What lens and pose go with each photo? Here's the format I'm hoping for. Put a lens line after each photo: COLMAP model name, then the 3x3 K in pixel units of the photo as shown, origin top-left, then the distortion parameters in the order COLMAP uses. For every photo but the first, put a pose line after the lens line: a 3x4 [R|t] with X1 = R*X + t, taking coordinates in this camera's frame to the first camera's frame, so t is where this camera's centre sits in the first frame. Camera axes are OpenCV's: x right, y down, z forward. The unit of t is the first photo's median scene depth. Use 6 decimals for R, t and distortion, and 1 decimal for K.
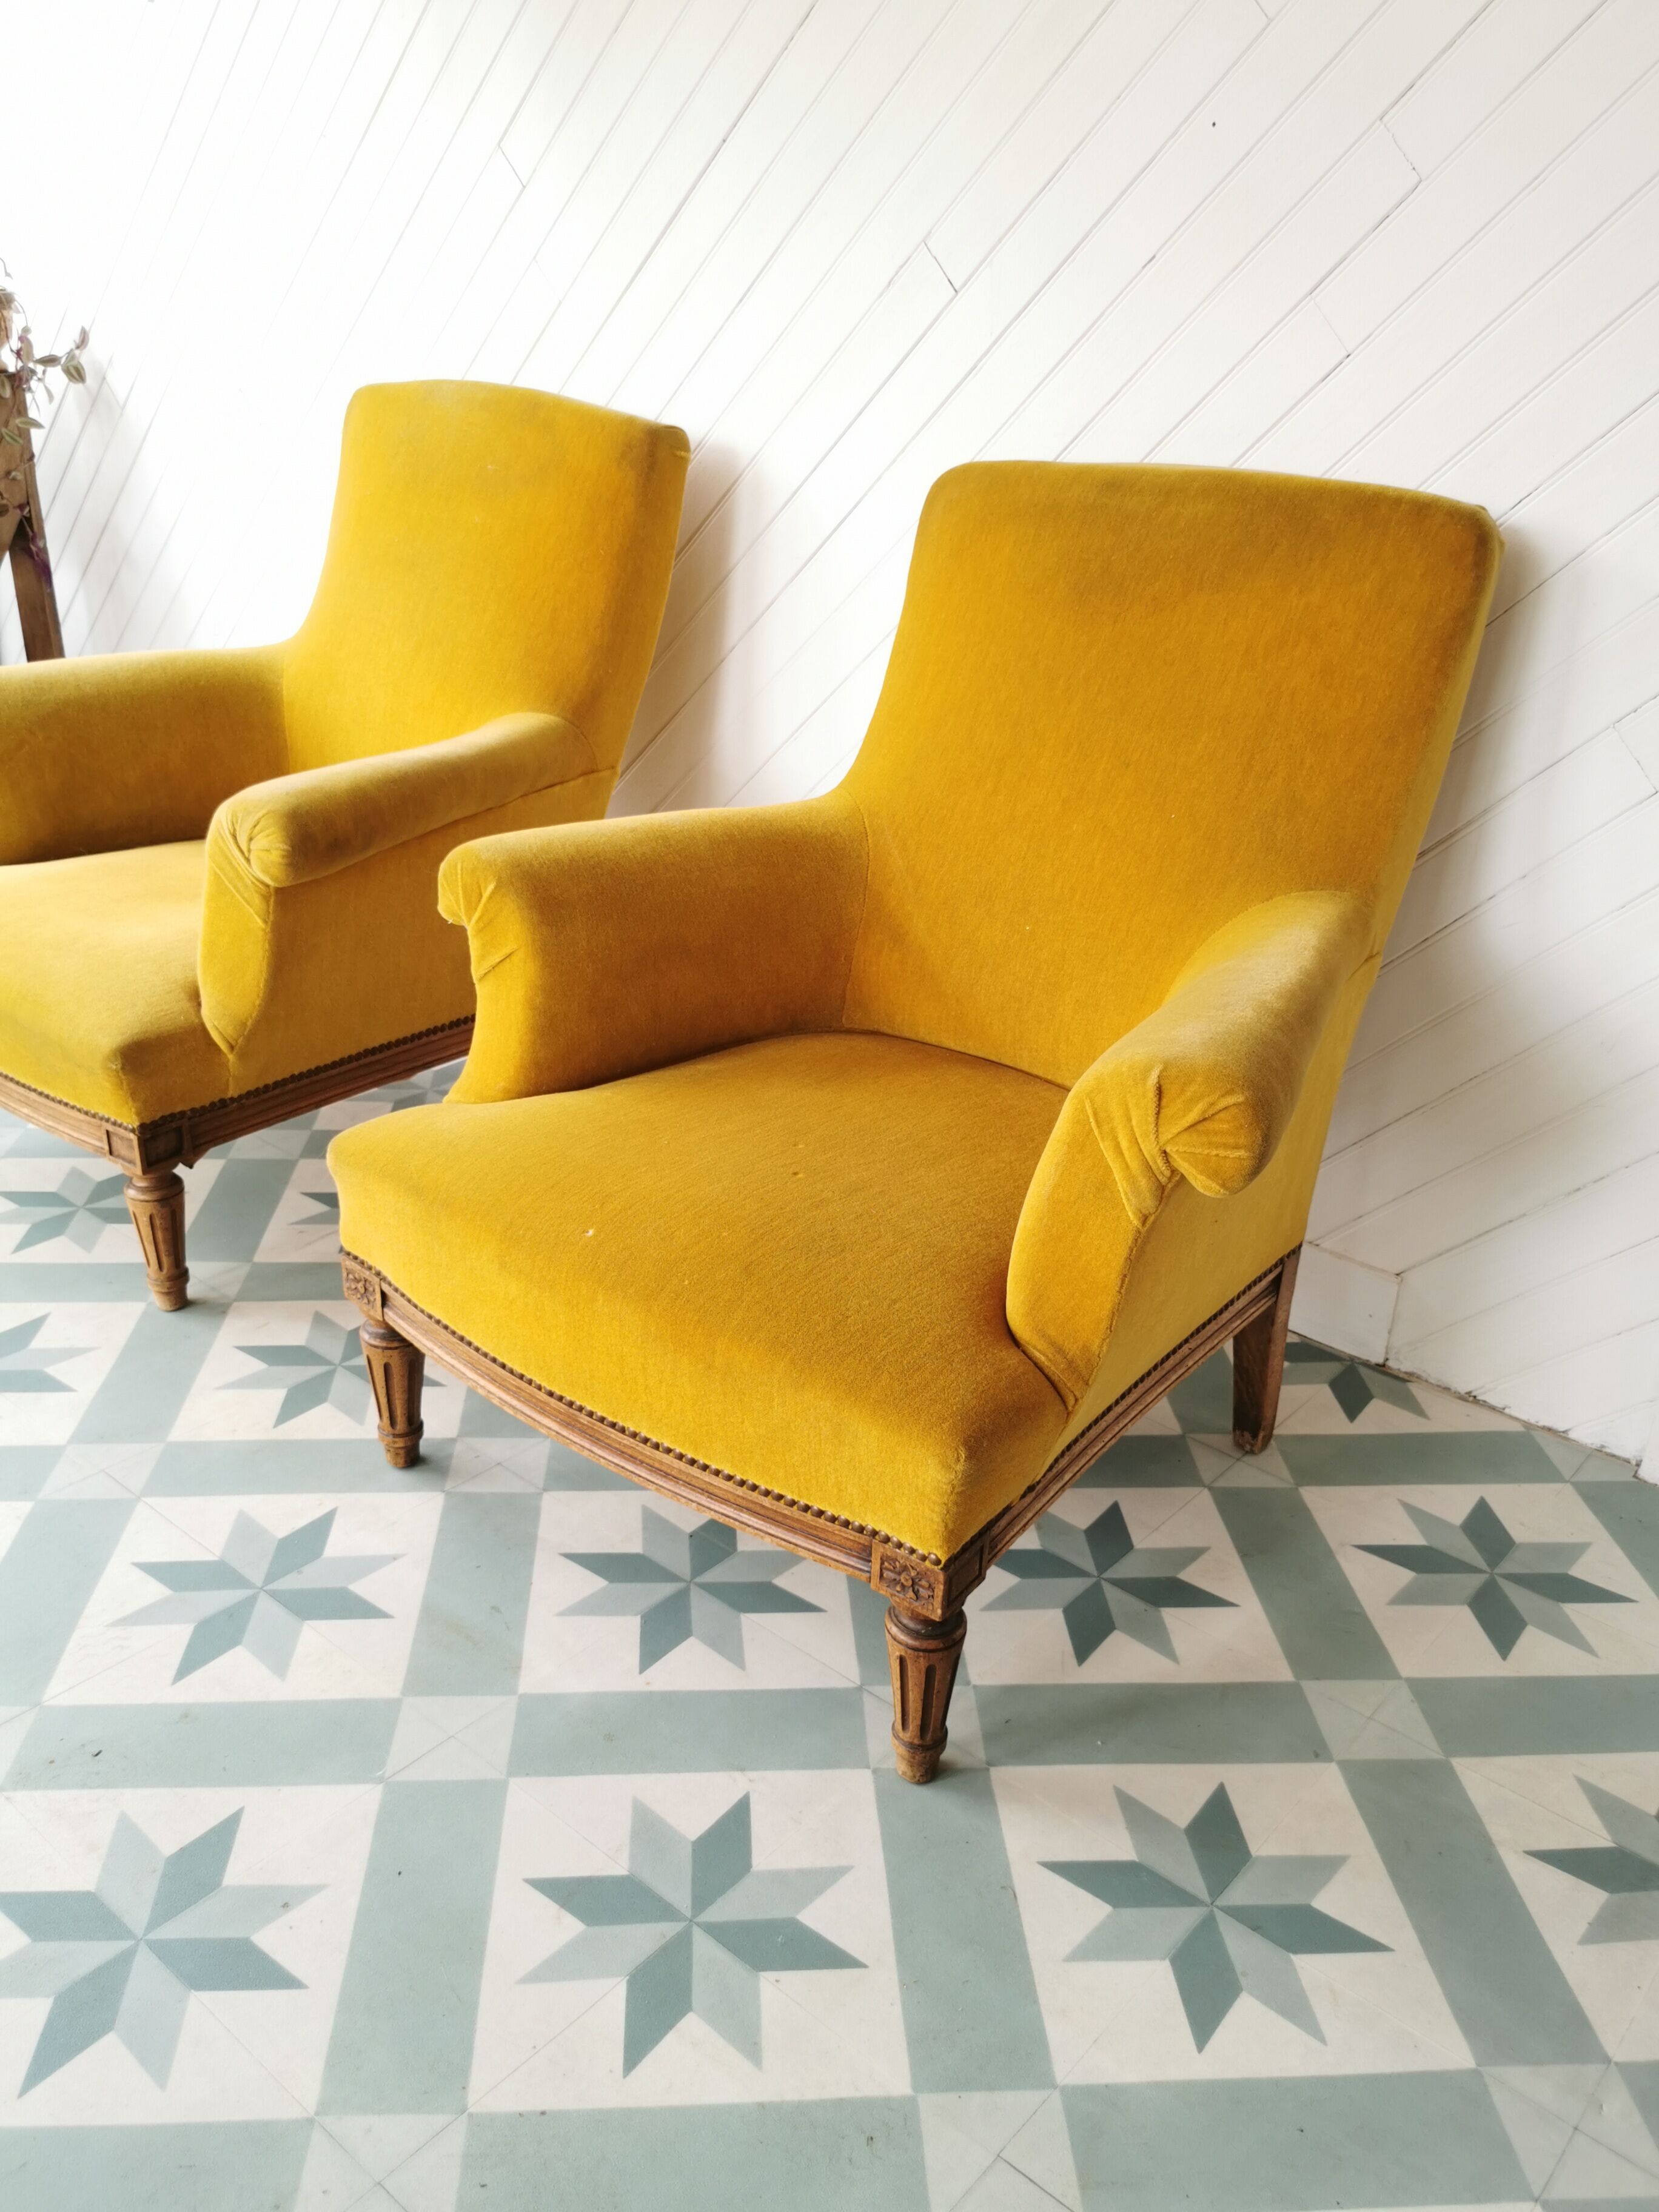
lens RADIAL K [[1746.0, 0, 843.9], [0, 1746.0, 1132.8], [0, 0, 1]] dist [0.055092, -0.087114]
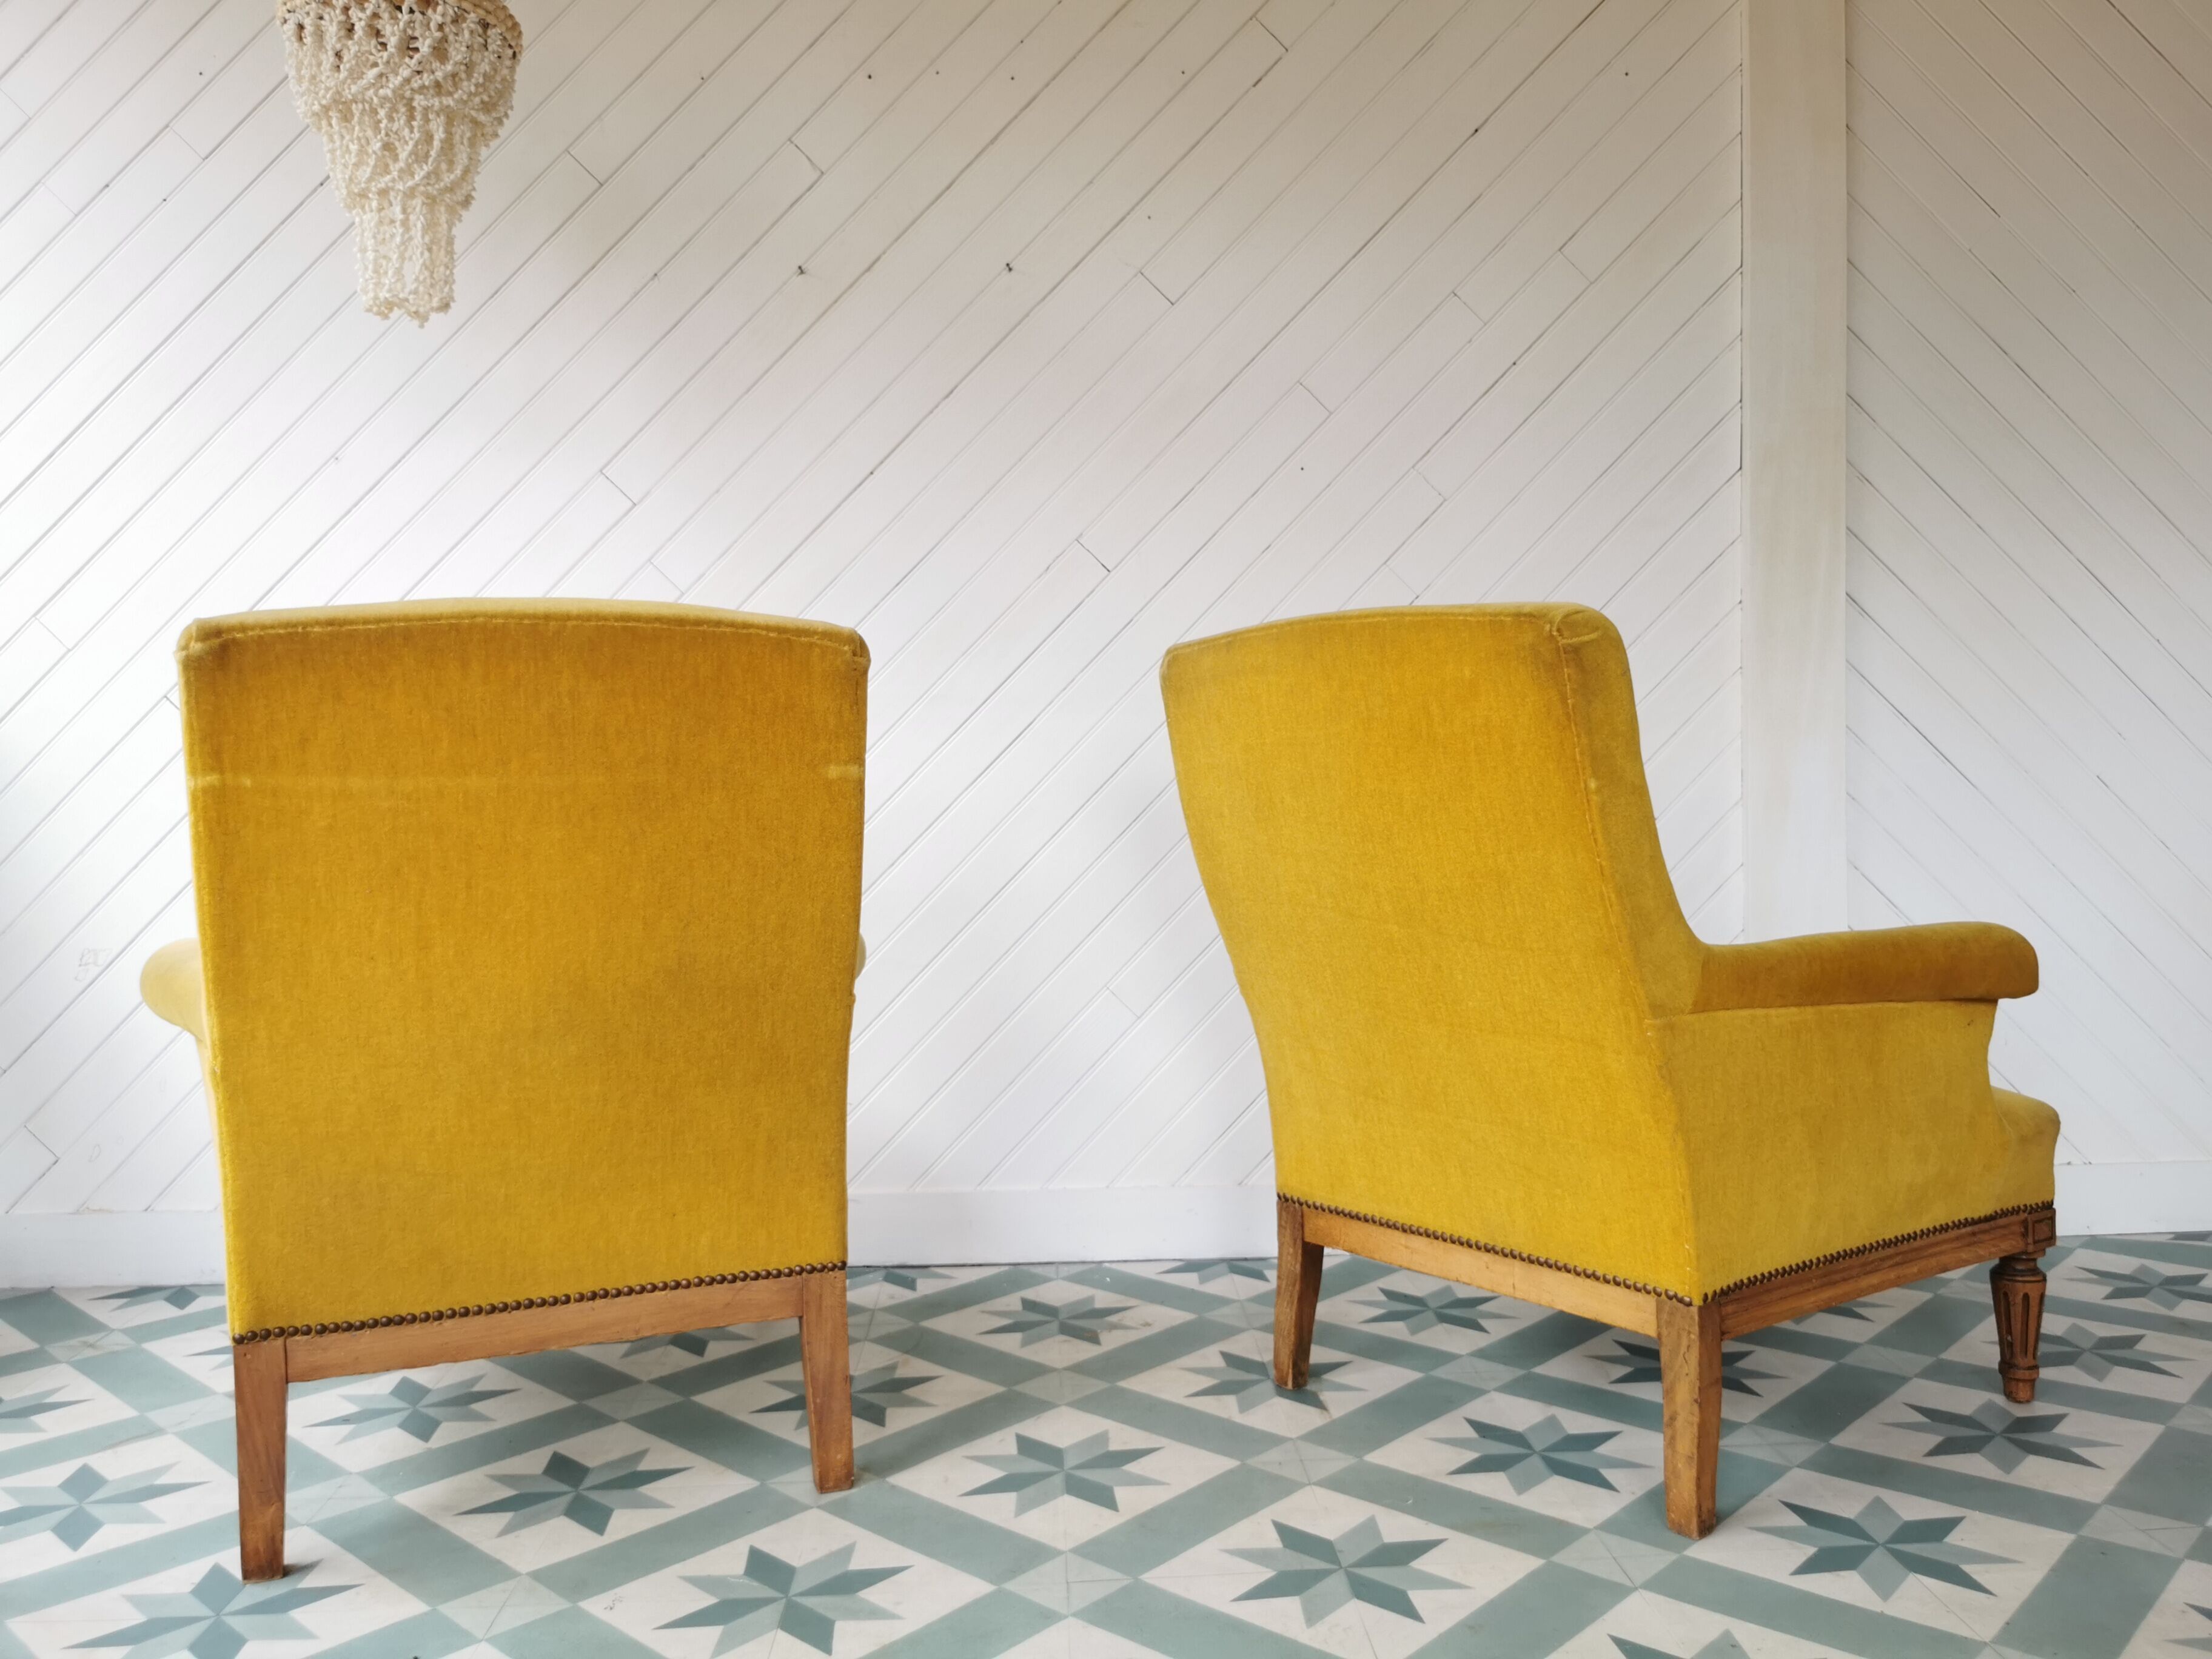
lens RADIAL K [[1746.0, 0, 1120.4], [0, 1746.0, 822.6], [0, 0, 1]] dist [0.055092, -0.087114]
pose [[0.732795, -0.083364, 0.675323, -1.056003], [0.324908, 0.914886, -0.239622, 0.048126], [-0.597868, 0.395011, 0.697510, 0.123696]]
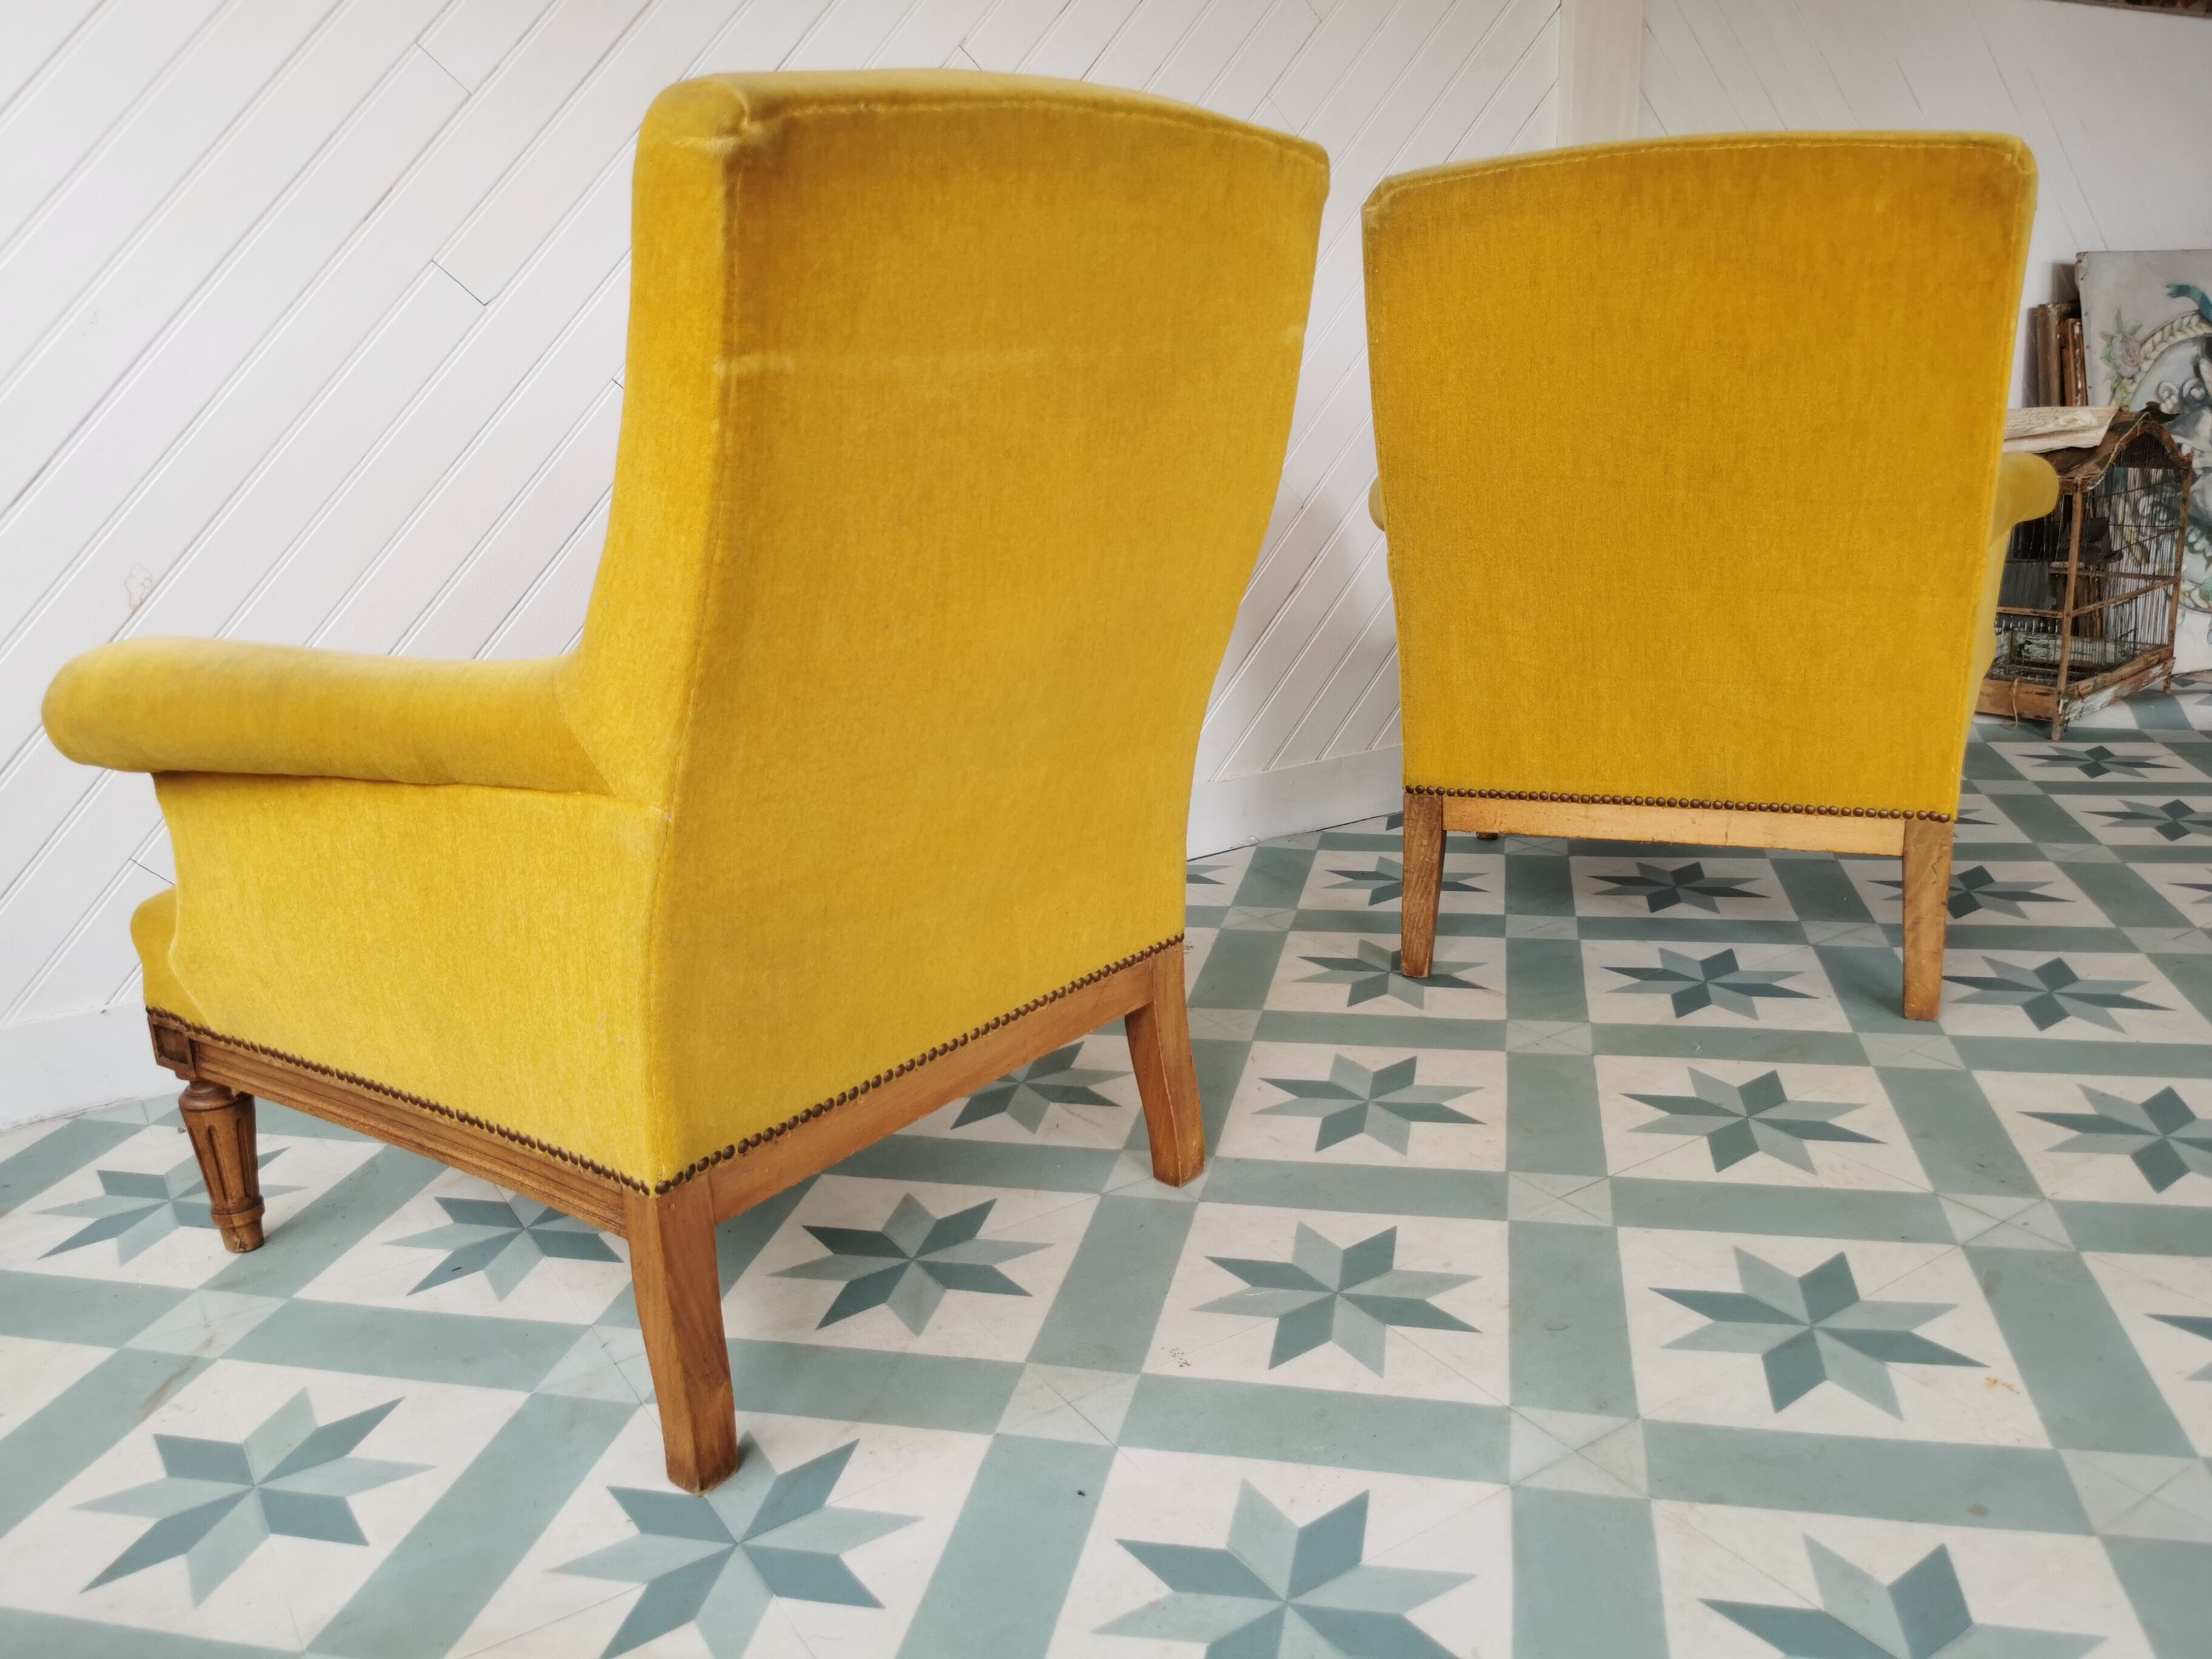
lens RADIAL K [[1746.0, 0, 1105.1], [0, 1746.0, 822.1], [0, 0, 1]] dist [0.055092, -0.087114]
pose [[0.286785, -0.321326, 0.902498, -1.315509], [0.438774, 0.881506, 0.174424, -0.269383], [-0.851605, 0.345971, 0.393793, 0.780587]]
